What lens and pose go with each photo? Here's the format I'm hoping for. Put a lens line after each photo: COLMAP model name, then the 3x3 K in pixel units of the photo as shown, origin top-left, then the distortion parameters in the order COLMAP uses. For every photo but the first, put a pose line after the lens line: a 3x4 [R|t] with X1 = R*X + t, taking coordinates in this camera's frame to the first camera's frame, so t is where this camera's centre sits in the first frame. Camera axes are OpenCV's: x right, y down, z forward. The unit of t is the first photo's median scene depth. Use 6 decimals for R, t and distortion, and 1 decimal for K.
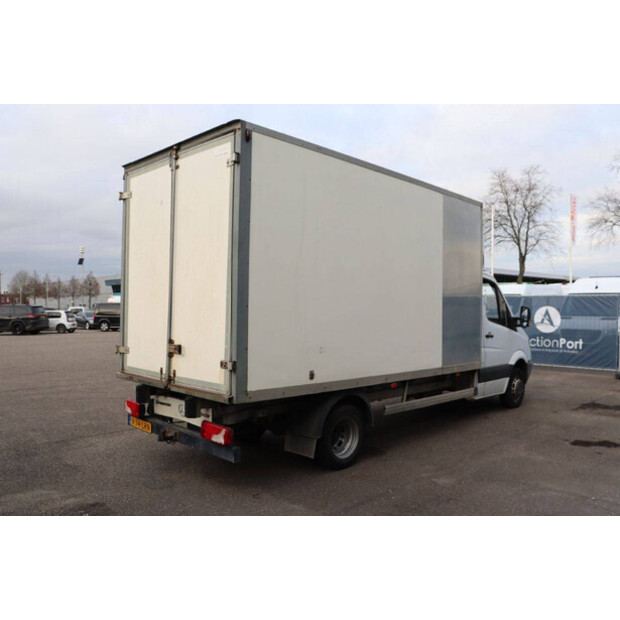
lens RADIAL K [[522.4, 0, 310.0], [0, 522.4, 310.0], [0, 0, 1]] dist [-0.169771, 0.157696]
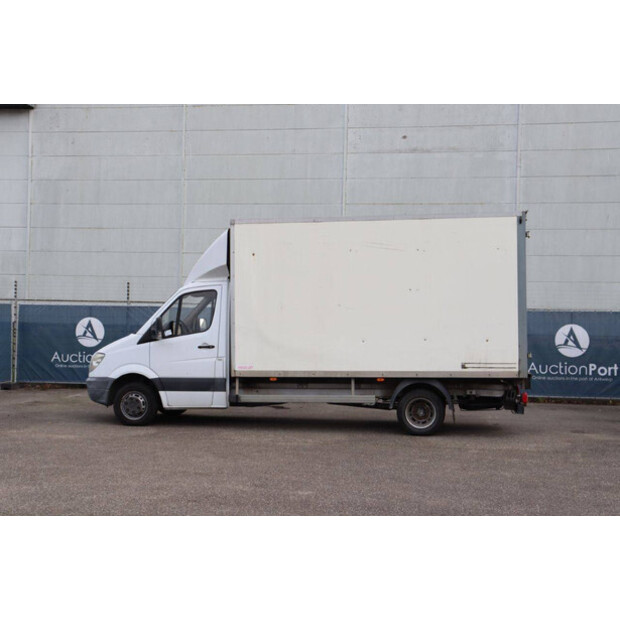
lens RADIAL K [[854.4, 0, 318.3], [0, 854.4, 310.3], [0, 0, 1]] dist [0.018593, 0.415034]
pose [[-0.581456, 0.003065, 0.813572, -2.026643], [-0.006976, 0.999937, -0.008752, -0.014917], [-0.813548, -0.010764, -0.581398, 2.994001]]
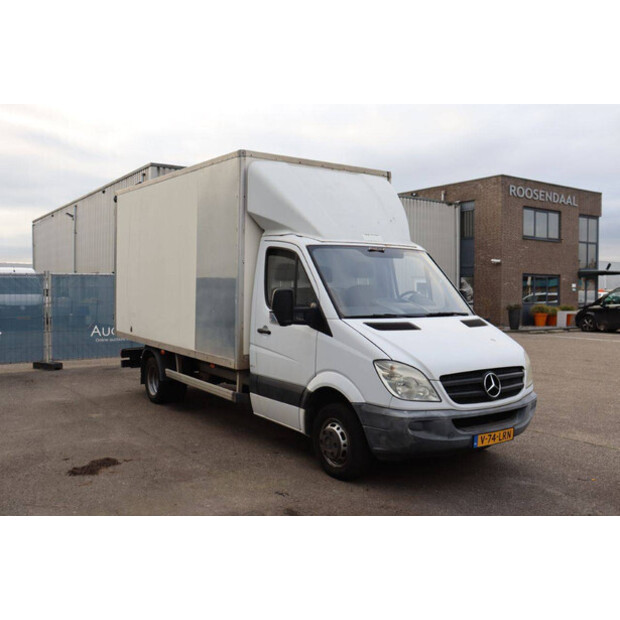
lens RADIAL K [[635.4, 0, 310.0], [0, 635.4, 310.0], [0, 0, 1]] dist [-0.066379, 0.007110]
pose [[-0.181550, 0.033469, -0.982812, 1.768794], [-0.013715, 0.999237, 0.036562, -0.015351], [0.983286, 0.020117, -0.180952, 1.829544]]
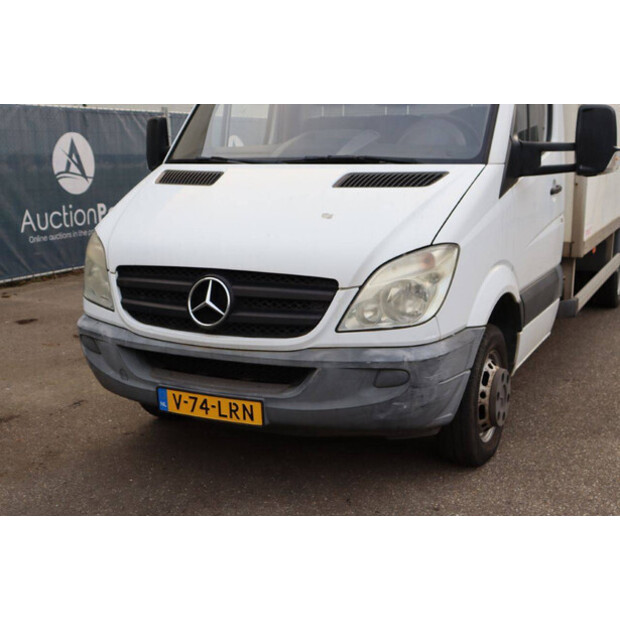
lens RADIAL K [[854.4, 0, 318.3], [0, 854.4, 310.3], [0, 0, 1]] dist [0.018593, 0.415034]
pose [[-0.947733, 0.066291, -0.312101, 0.809596], [0.002955, 0.979960, 0.199172, 0.012652], [0.319050, 0.187840, -0.928937, 2.624729]]
